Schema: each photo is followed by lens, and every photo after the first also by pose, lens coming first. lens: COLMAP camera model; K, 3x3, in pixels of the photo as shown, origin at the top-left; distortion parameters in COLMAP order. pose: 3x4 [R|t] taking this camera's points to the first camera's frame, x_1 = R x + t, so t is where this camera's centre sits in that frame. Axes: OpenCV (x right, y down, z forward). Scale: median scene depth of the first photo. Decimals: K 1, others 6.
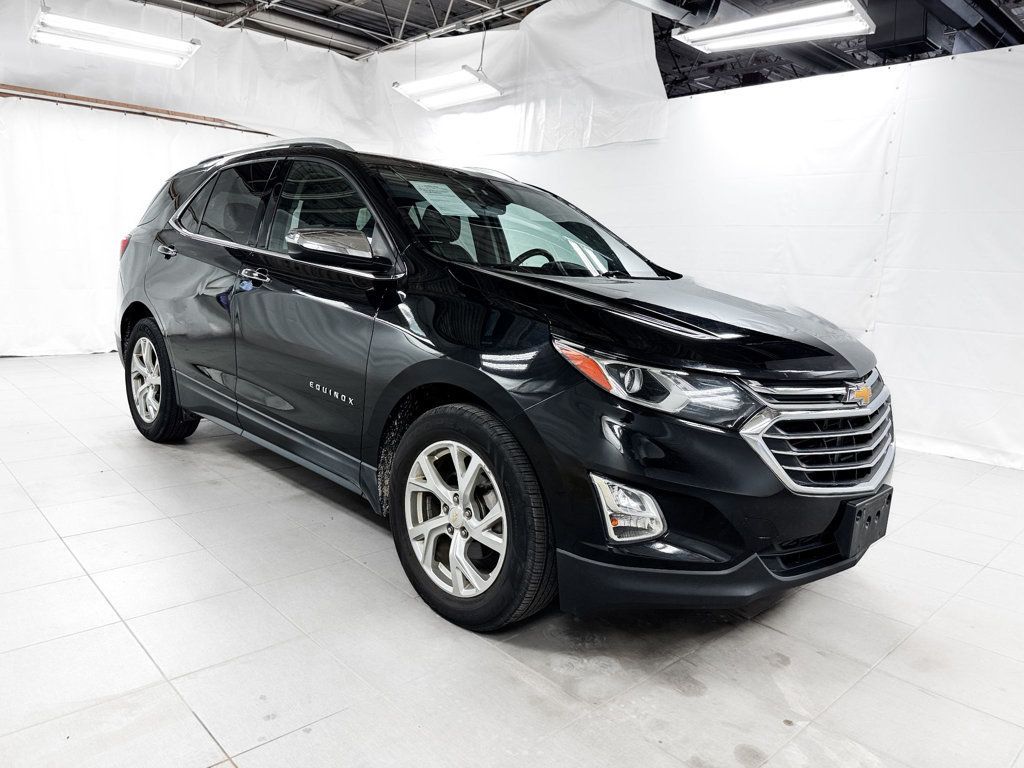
lens RADIAL K [[720.7, 0, 512.0], [0, 720.7, 384.0], [0, 0, 1]] dist [0.022220, -0.035308]
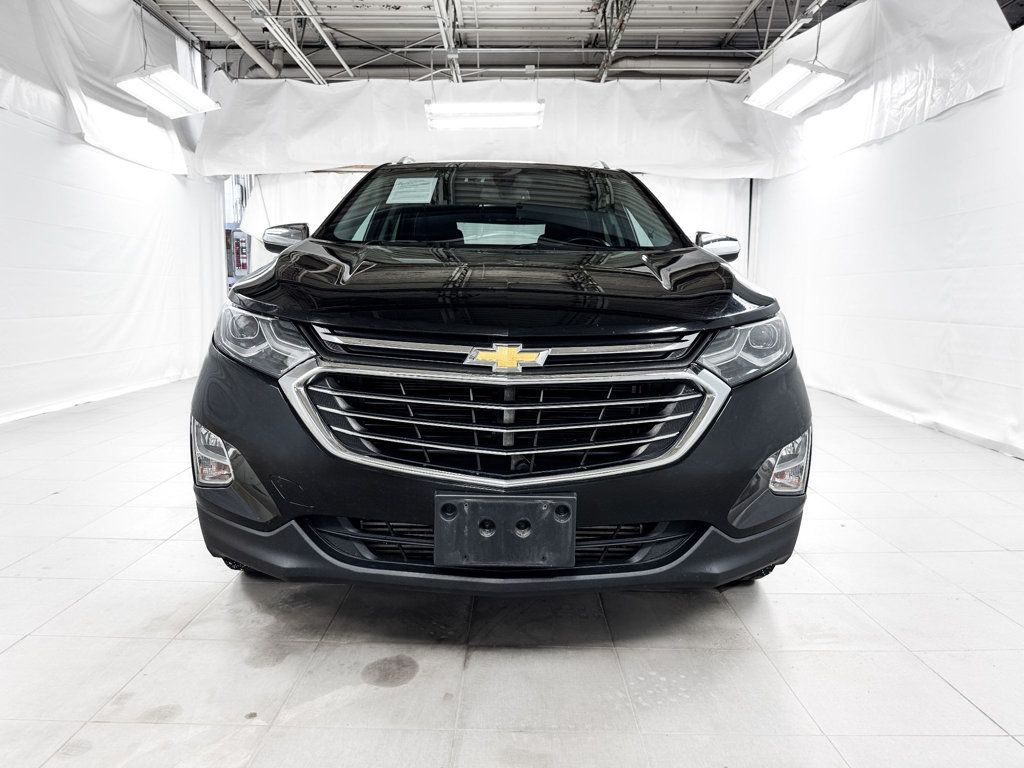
lens RADIAL K [[720.7, 0, 512.0], [0, 720.7, 384.0], [0, 0, 1]] dist [0.022220, -0.035308]
pose [[0.723817, 0.040955, -0.688776, 0.326816], [-0.088239, 0.995535, -0.033533, 0.021189], [0.684327, 0.085048, 0.724199, 0.153291]]
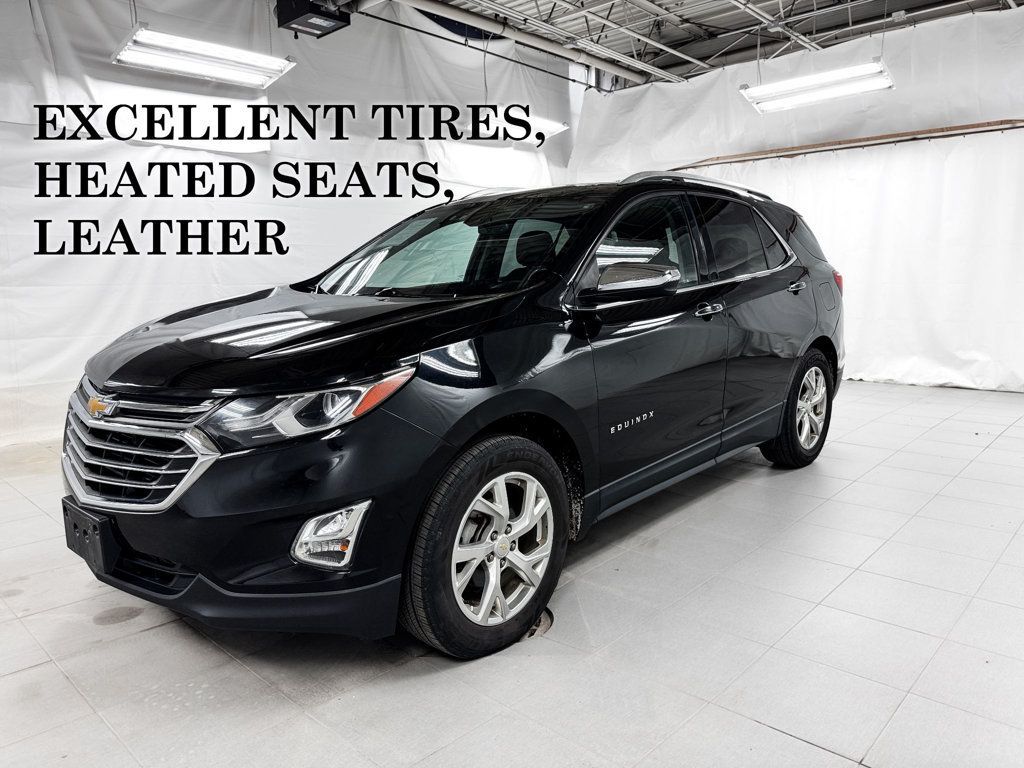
lens RADIAL K [[720.7, 0, 512.0], [0, 720.7, 384.0], [0, 0, 1]] dist [0.022220, -0.035308]
pose [[0.071163, 0.102272, -0.992208, 0.489702], [-0.153306, 0.984032, 0.090433, -0.061924], [0.985613, 0.145676, 0.085705, 0.478886]]
